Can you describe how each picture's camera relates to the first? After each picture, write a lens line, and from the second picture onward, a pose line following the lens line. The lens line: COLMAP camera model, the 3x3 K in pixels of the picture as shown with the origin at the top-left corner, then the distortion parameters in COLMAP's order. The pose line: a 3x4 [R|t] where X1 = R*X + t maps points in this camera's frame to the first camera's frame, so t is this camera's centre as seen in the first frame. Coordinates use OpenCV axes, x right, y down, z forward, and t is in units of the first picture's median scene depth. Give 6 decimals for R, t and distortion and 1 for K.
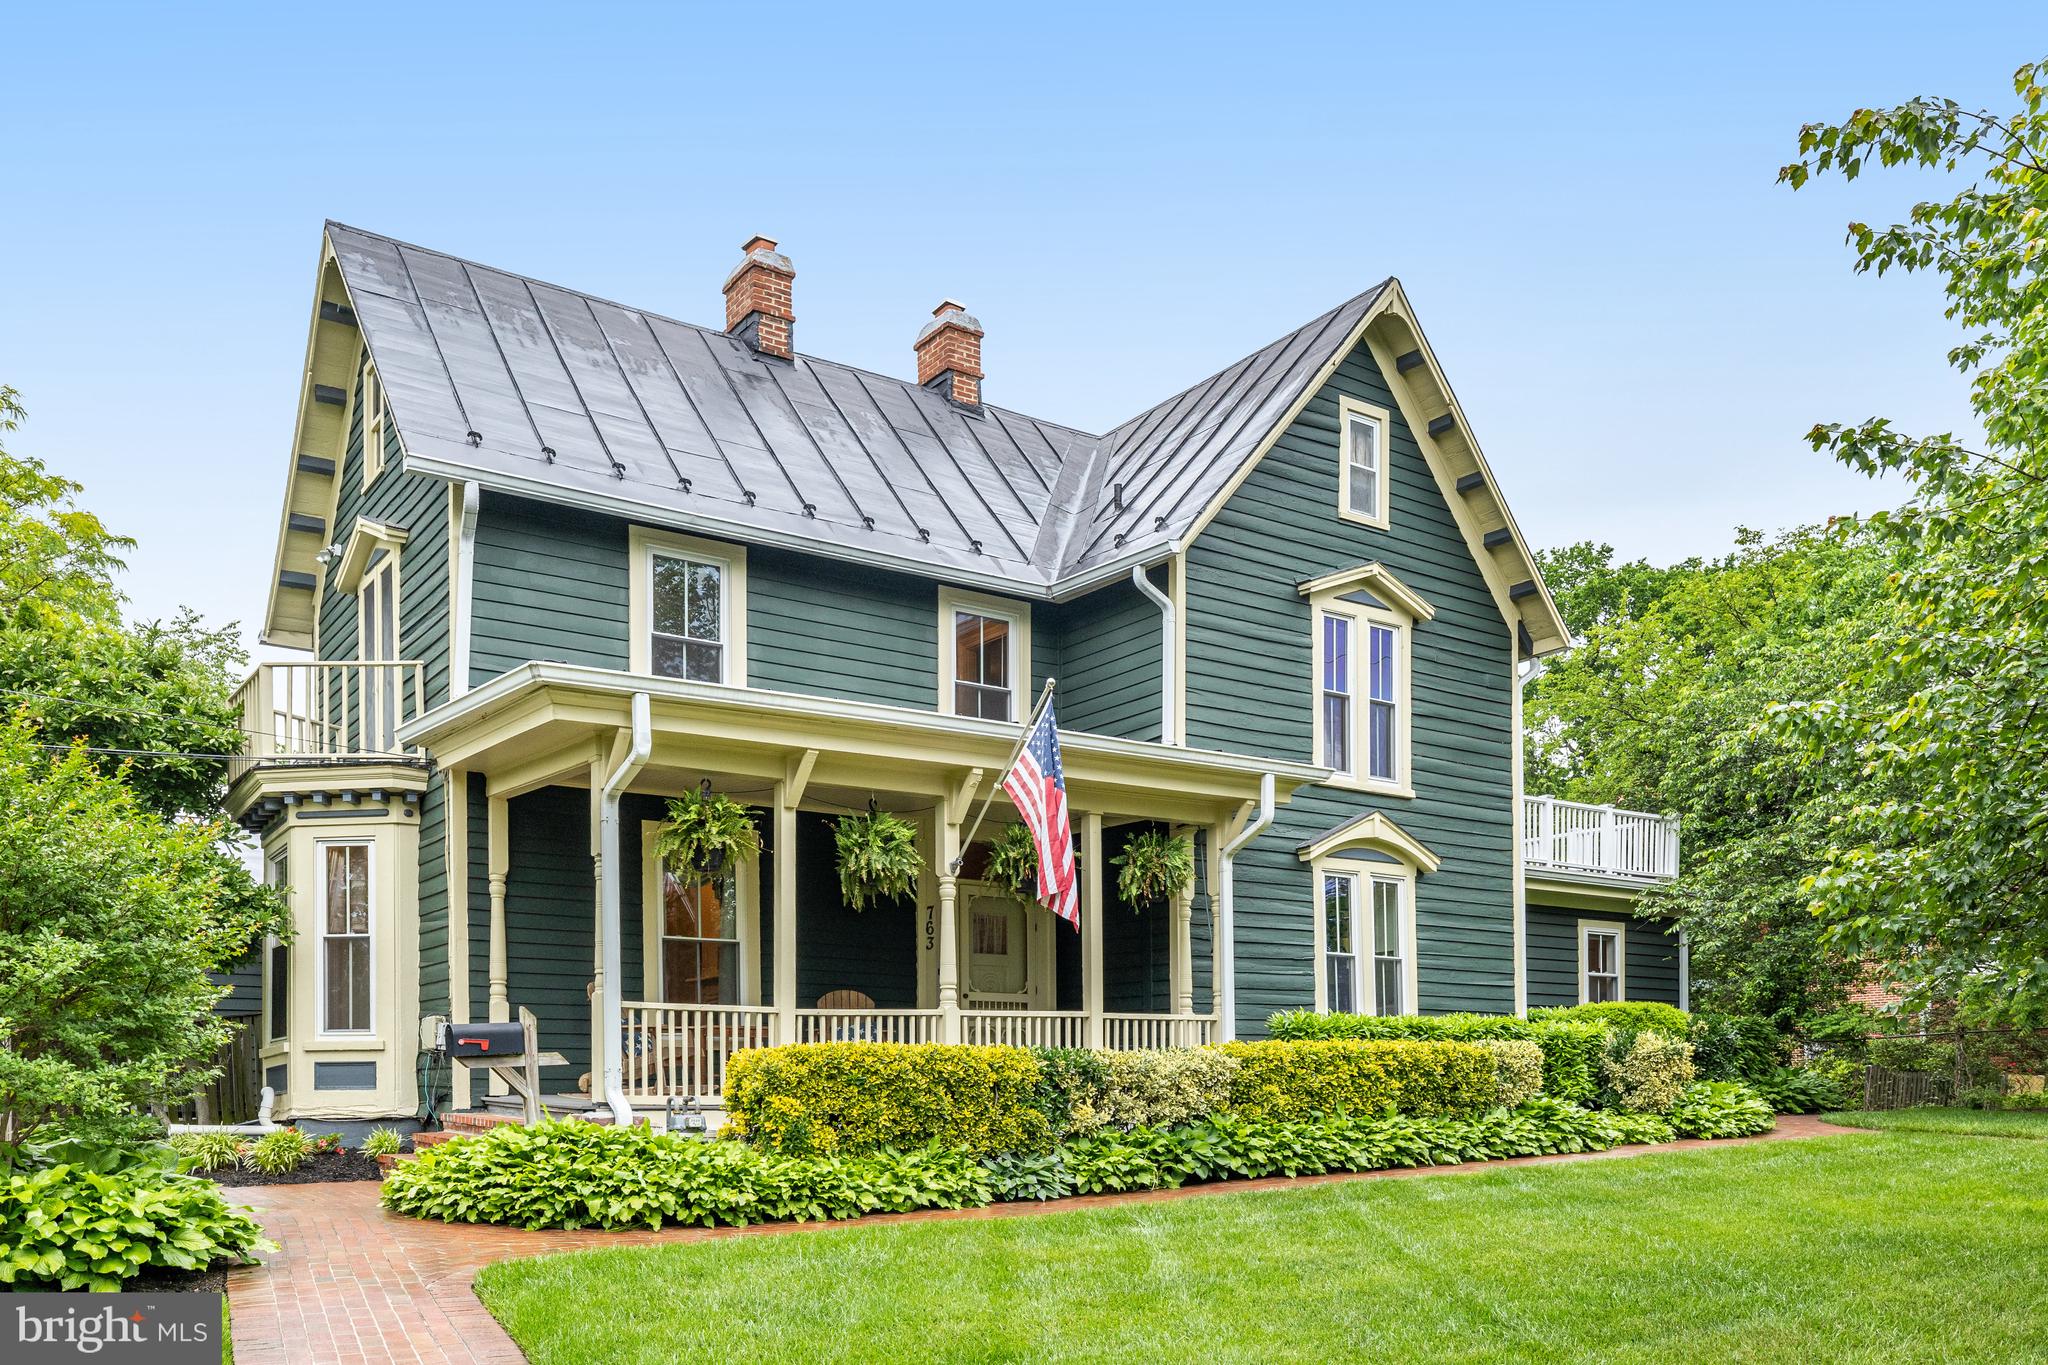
lens RADIAL K [[1586.2, 0, 1024.0], [0, 1586.2, 682.5], [0, 0, 1]] dist [0.003465, -0.006024]
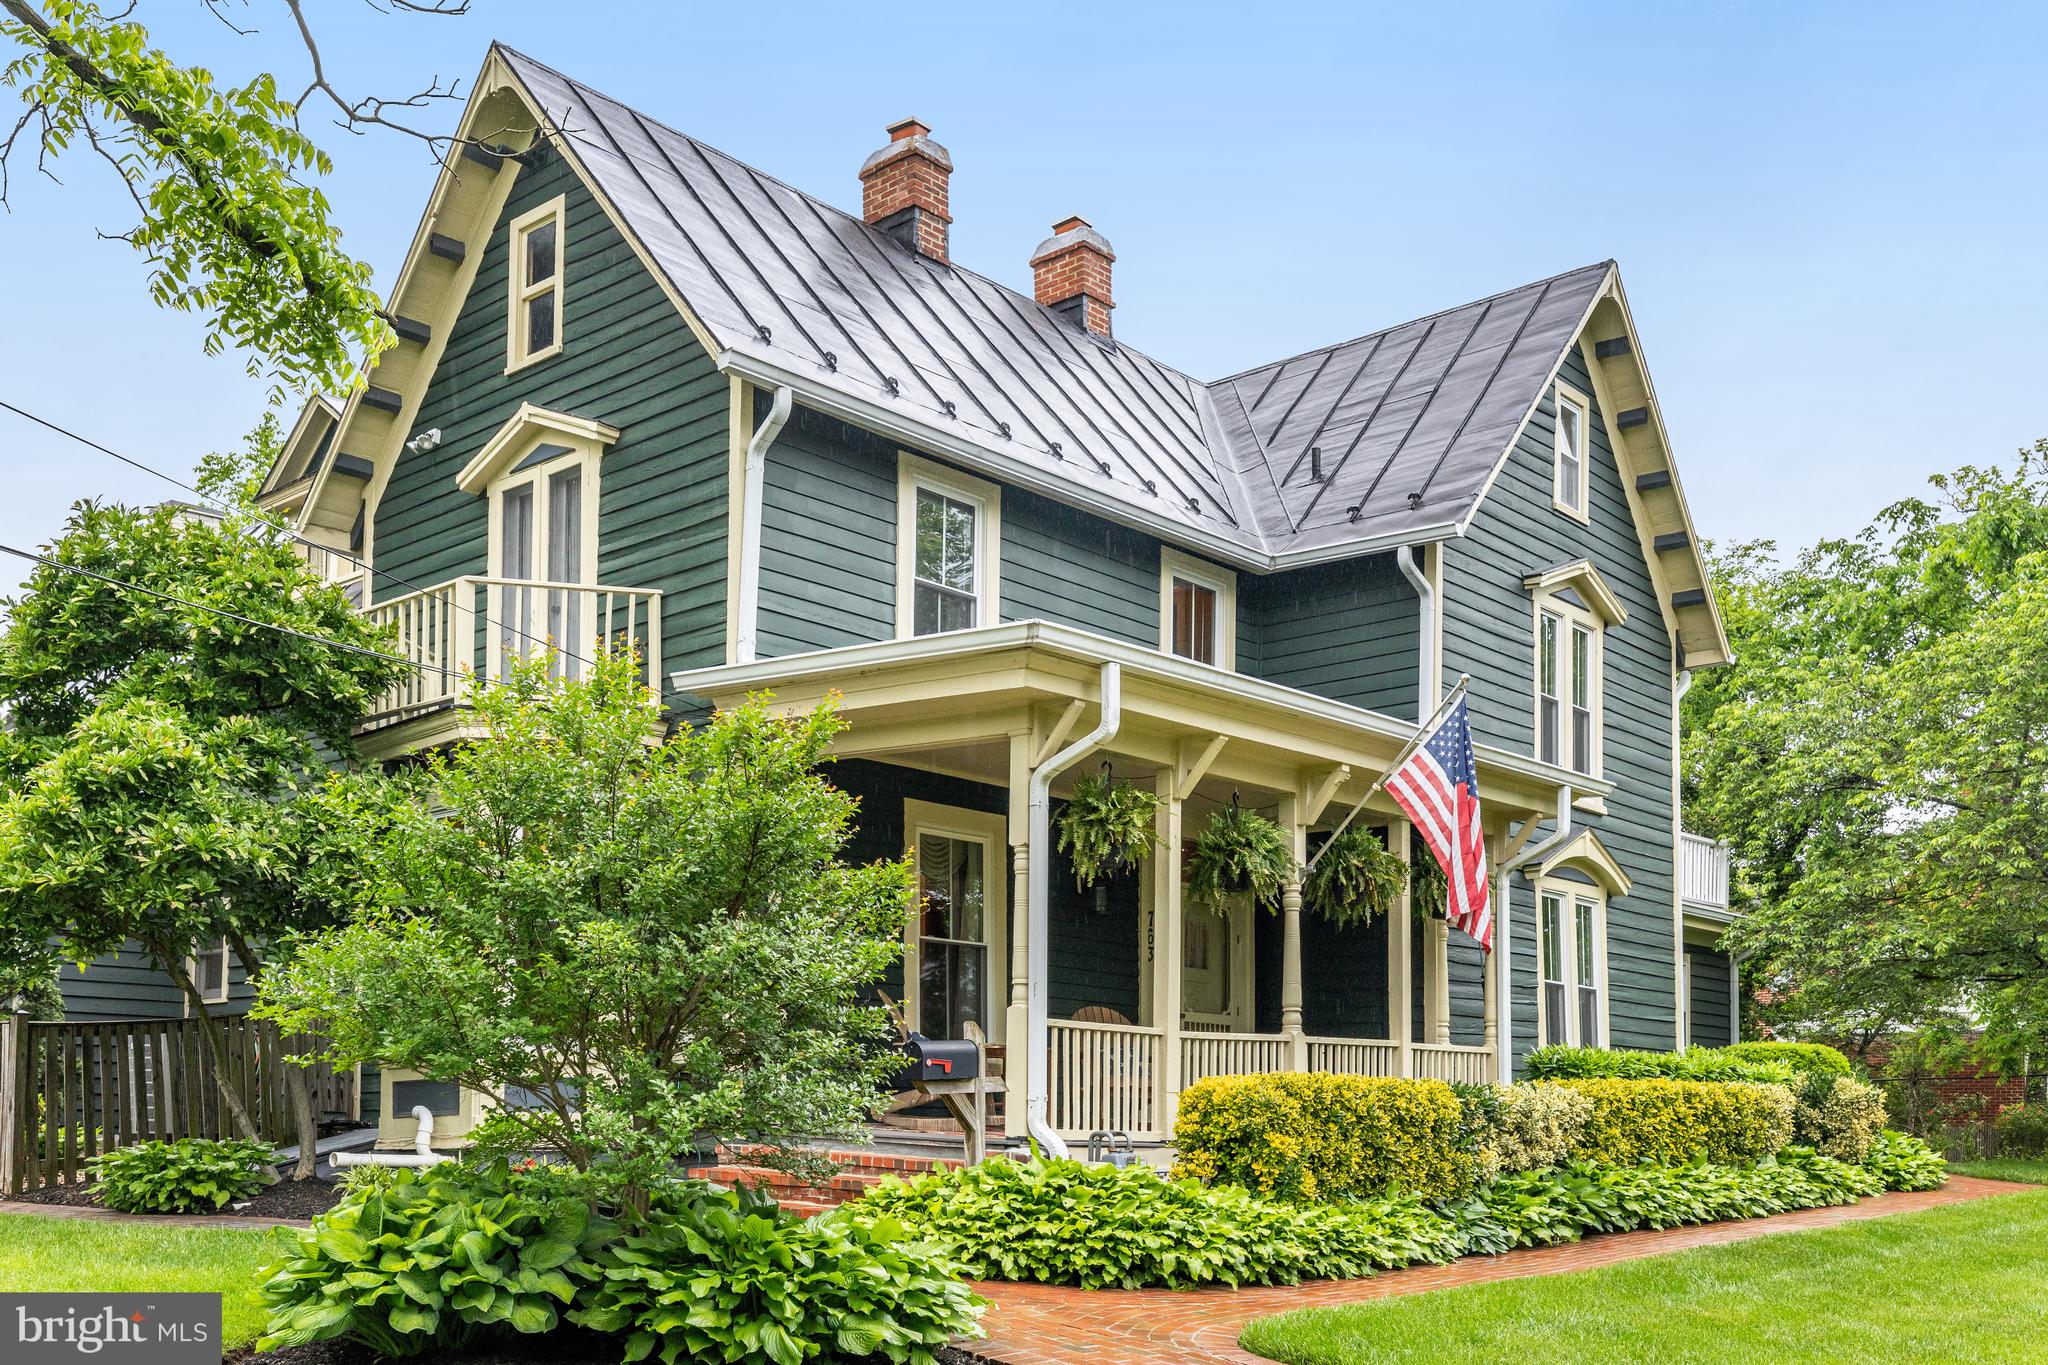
lens RADIAL K [[1846.3, 0, 1025.4], [0, 1846.3, 548.6], [0, 0, 1]] dist [0.001872, 0.009561]
pose [[0.972735, 0.086664, 0.215119, -0.361784], [-0.076801, 0.995594, -0.053807, 0.001785], [-0.218835, 0.035818, 0.975104, 0.012430]]
